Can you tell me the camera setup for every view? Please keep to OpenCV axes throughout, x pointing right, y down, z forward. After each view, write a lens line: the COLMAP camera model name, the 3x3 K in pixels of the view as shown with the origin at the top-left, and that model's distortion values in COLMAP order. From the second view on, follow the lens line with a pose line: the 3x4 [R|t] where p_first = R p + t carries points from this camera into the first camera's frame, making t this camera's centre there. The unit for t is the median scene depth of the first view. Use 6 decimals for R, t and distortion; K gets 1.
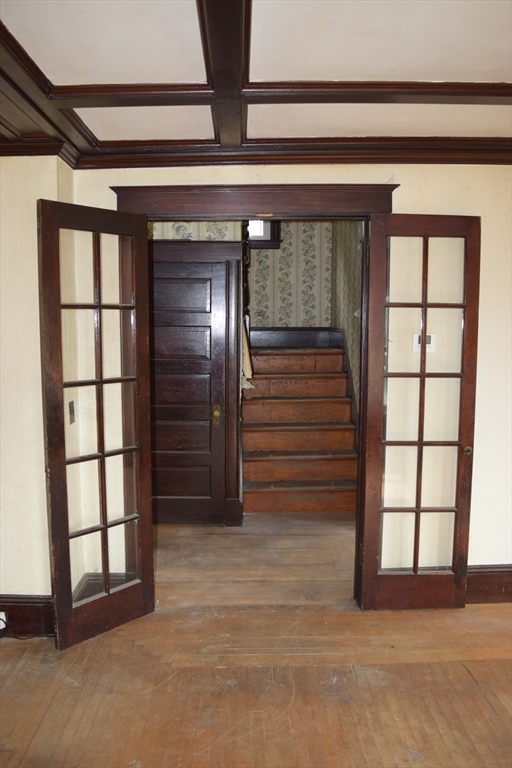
lens RADIAL K [[593.9, 0, 255.9], [0, 593.9, 384.7], [0, 0, 1]] dist [-0.081923, -0.000543]
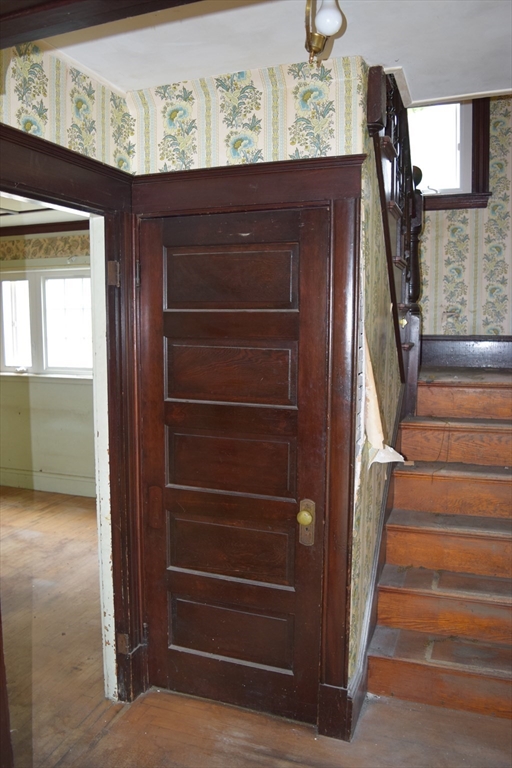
lens RADIAL K [[593.9, 0, 256.9], [0, 593.9, 382.7], [0, 0, 1]] dist [-0.081923, -0.000543]
pose [[0.928352, 0.037951, -0.369760, 0.048725], [-0.039007, 0.999228, 0.004624, -0.042892], [0.369650, 0.010130, 0.929116, 0.357922]]
